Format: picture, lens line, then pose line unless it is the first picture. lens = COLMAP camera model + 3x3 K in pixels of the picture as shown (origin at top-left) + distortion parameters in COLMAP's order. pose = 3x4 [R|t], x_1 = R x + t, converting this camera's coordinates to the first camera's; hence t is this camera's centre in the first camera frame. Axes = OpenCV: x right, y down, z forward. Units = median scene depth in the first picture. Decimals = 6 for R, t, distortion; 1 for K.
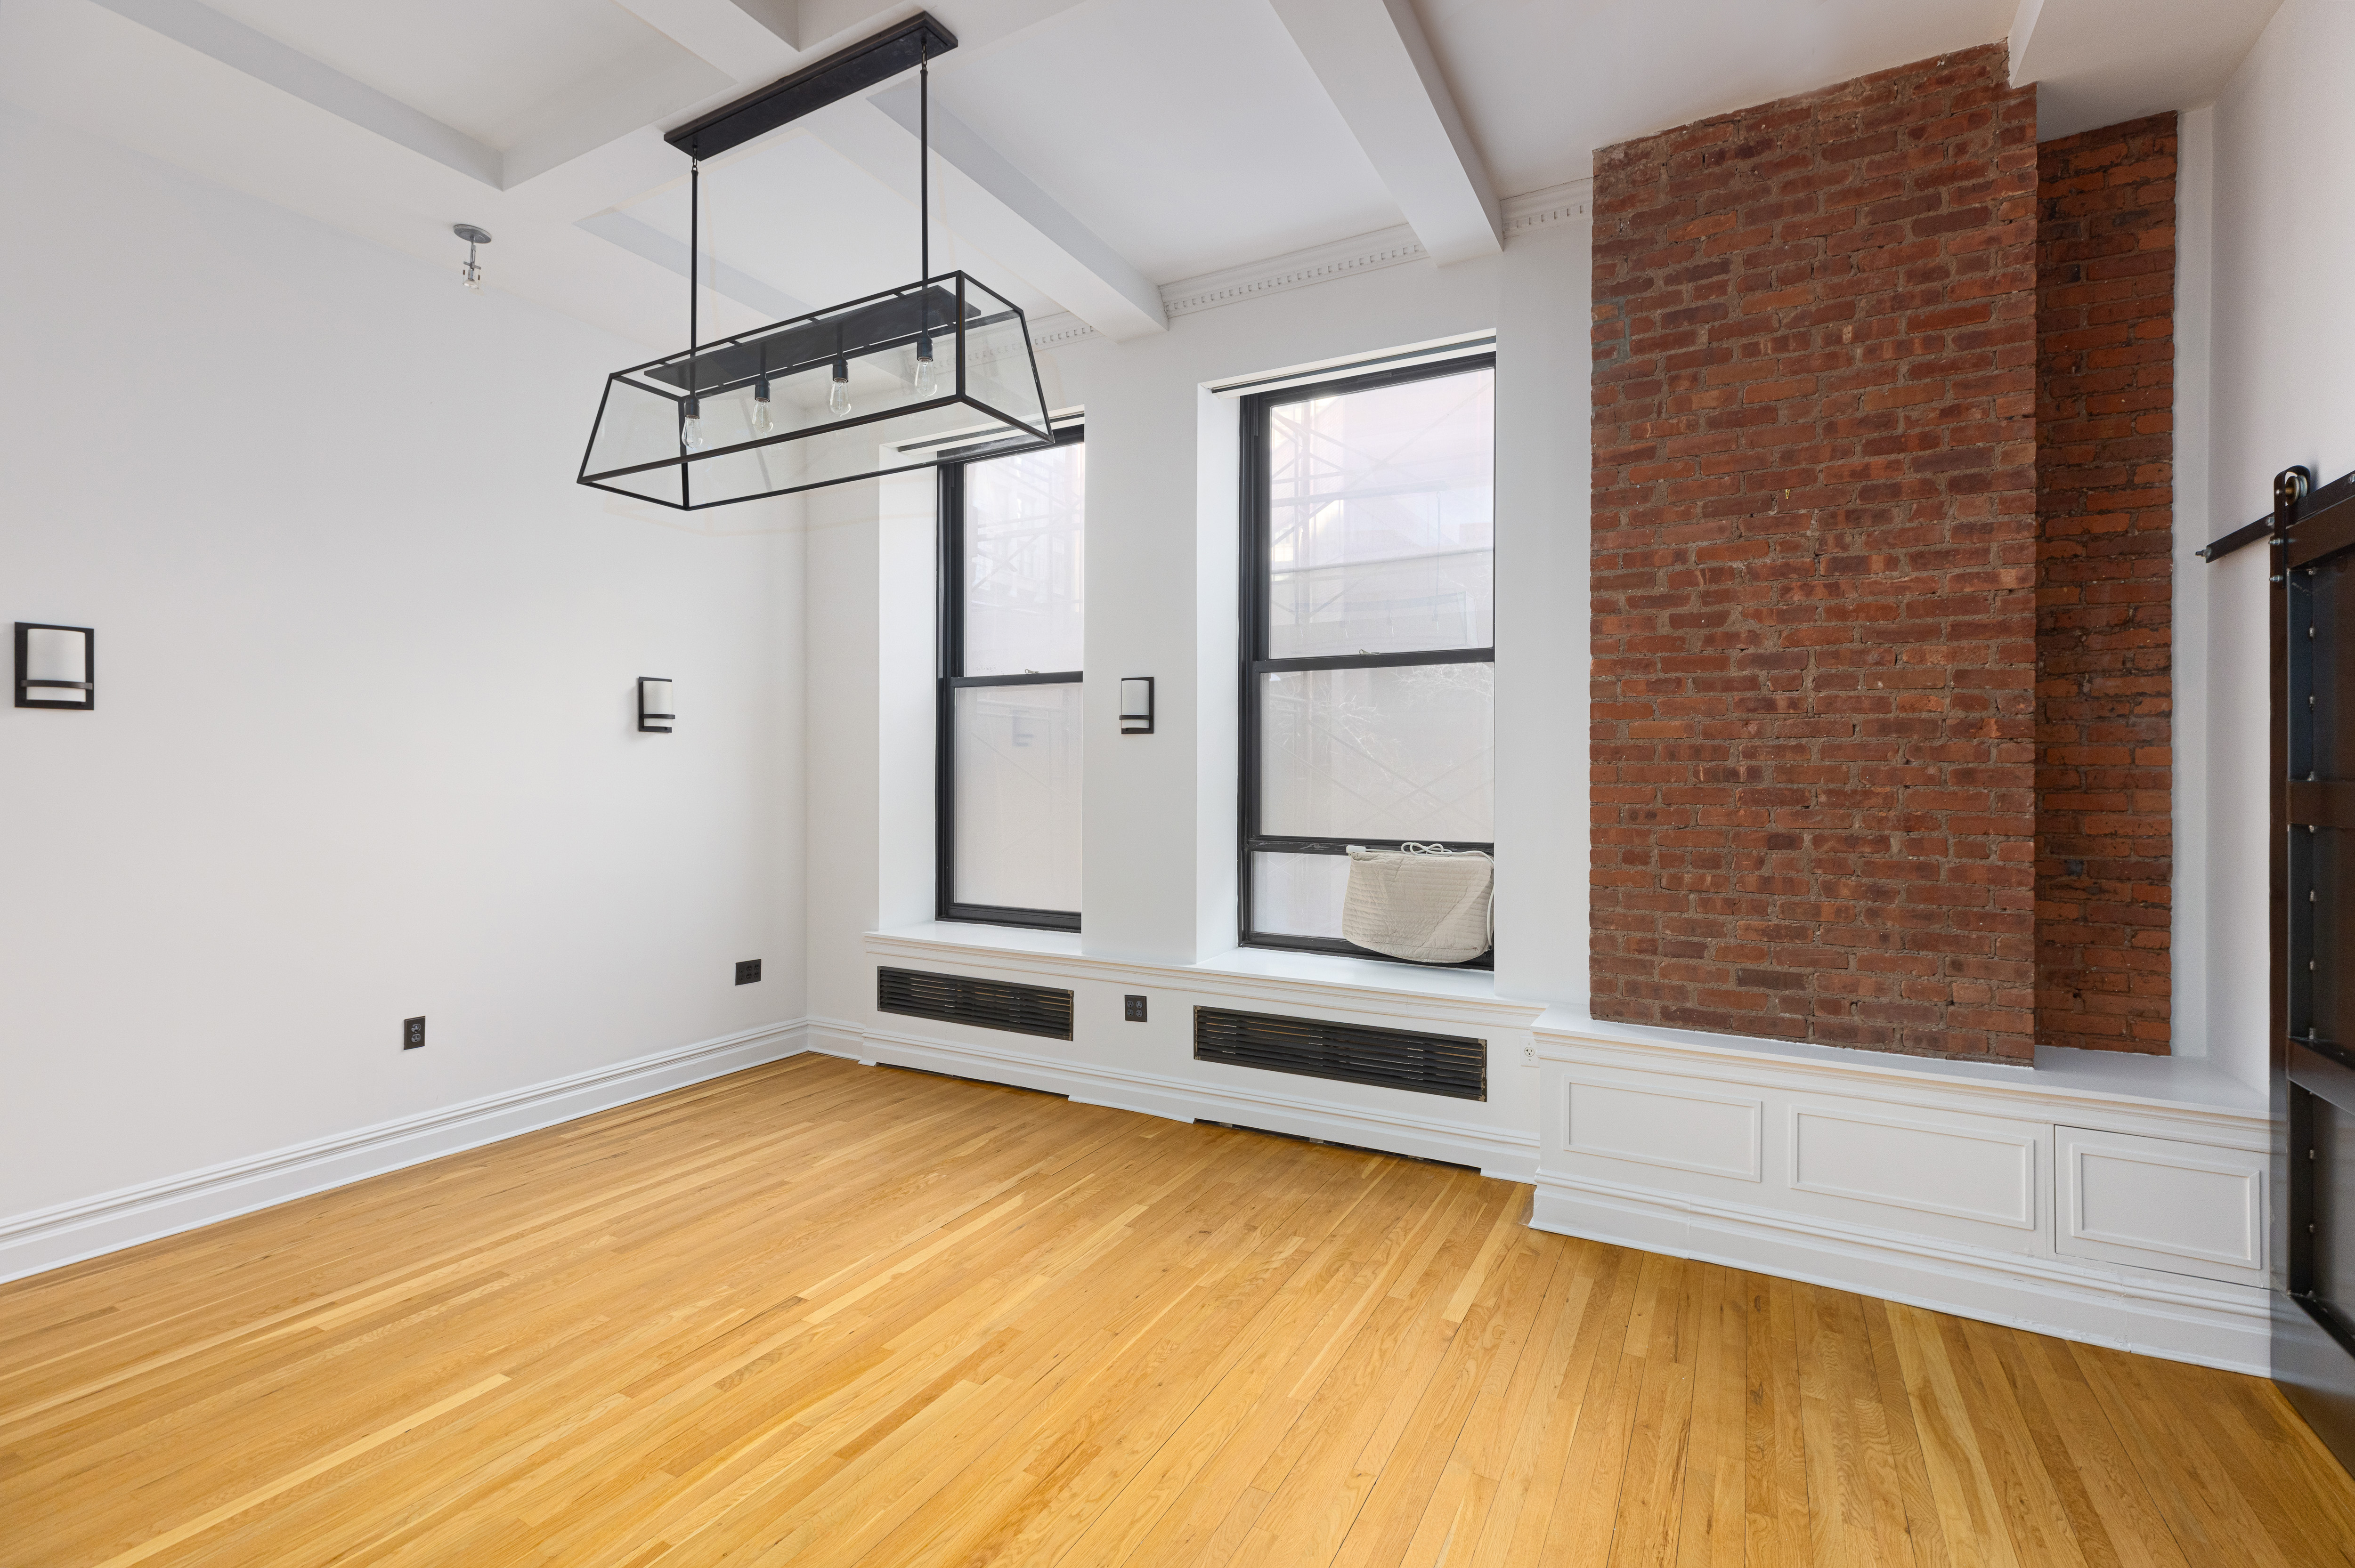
lens RADIAL K [[1055.7, 0, 1177.5], [0, 1055.7, 784.0], [0, 0, 1]] dist [0.005105, 0.000154]
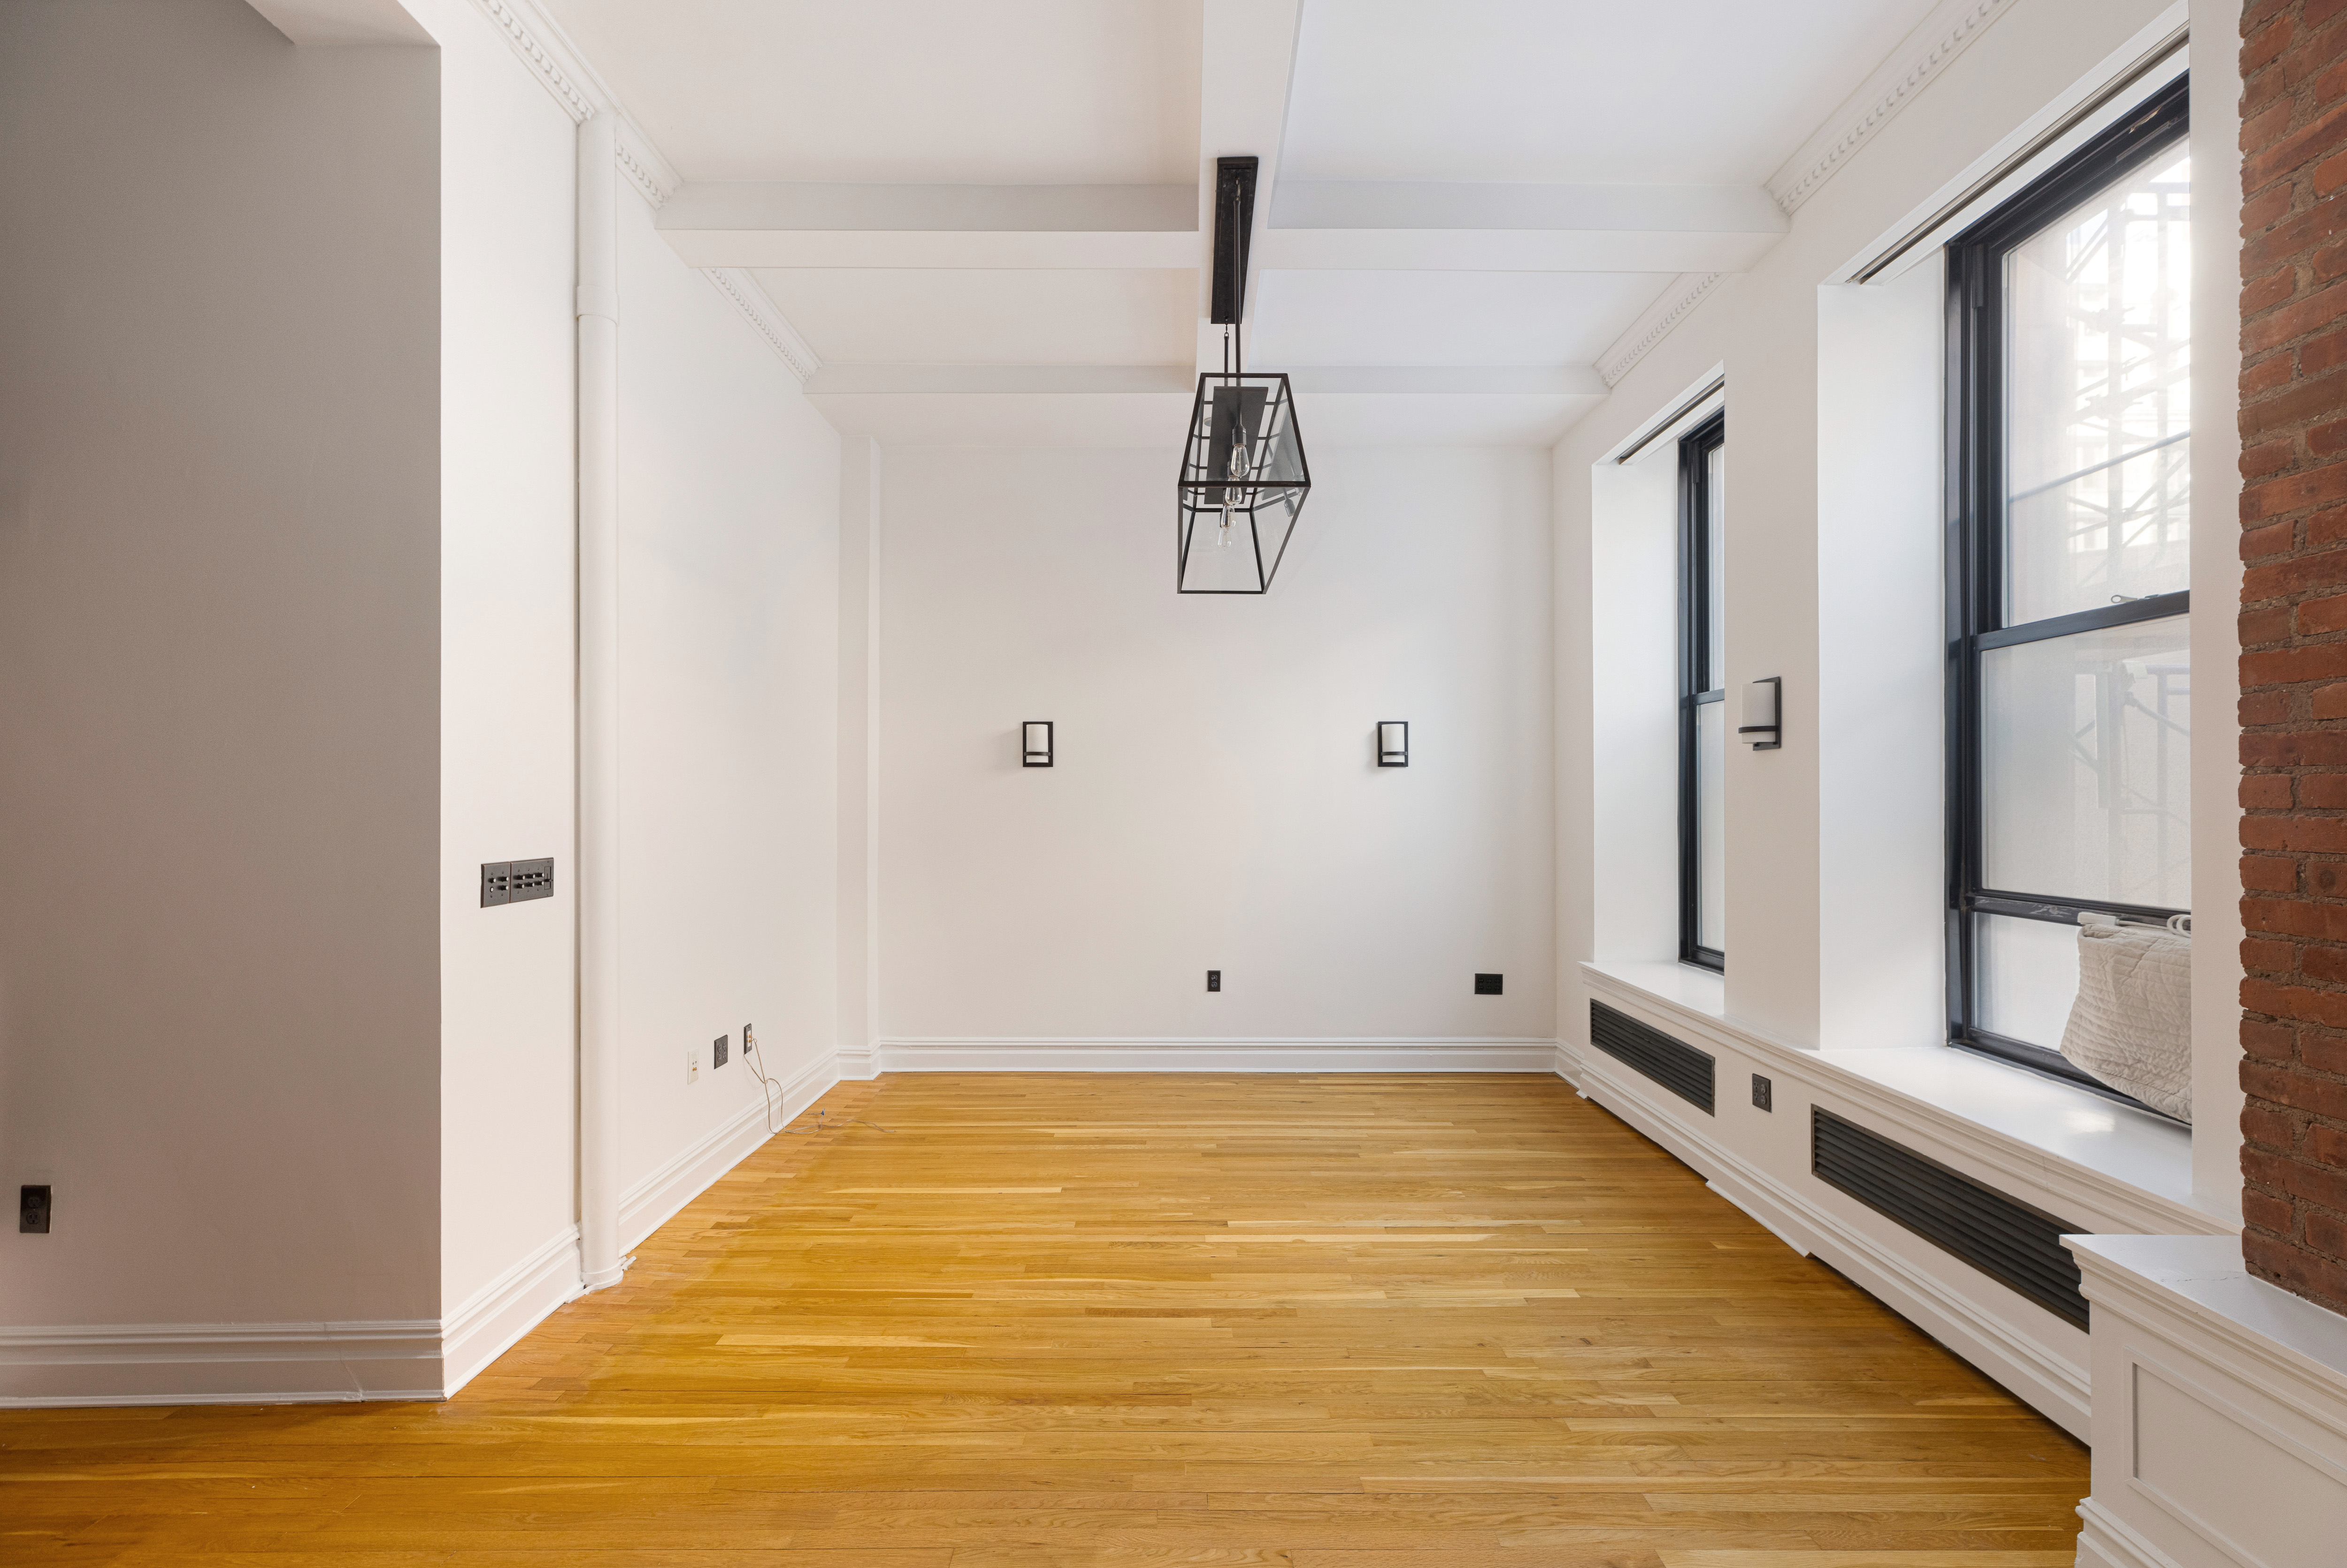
lens RADIAL K [[1045.7, 0, 1173.4], [0, 1045.7, 810.4], [0, 0, 1]] dist [0.000056, -0.000524]
pose [[0.484005, 0.003617, -0.875058, 0.568498], [-0.006861, 0.999976, 0.000339, 0.002028], [0.875038, 0.005839, 0.484019, 0.290639]]
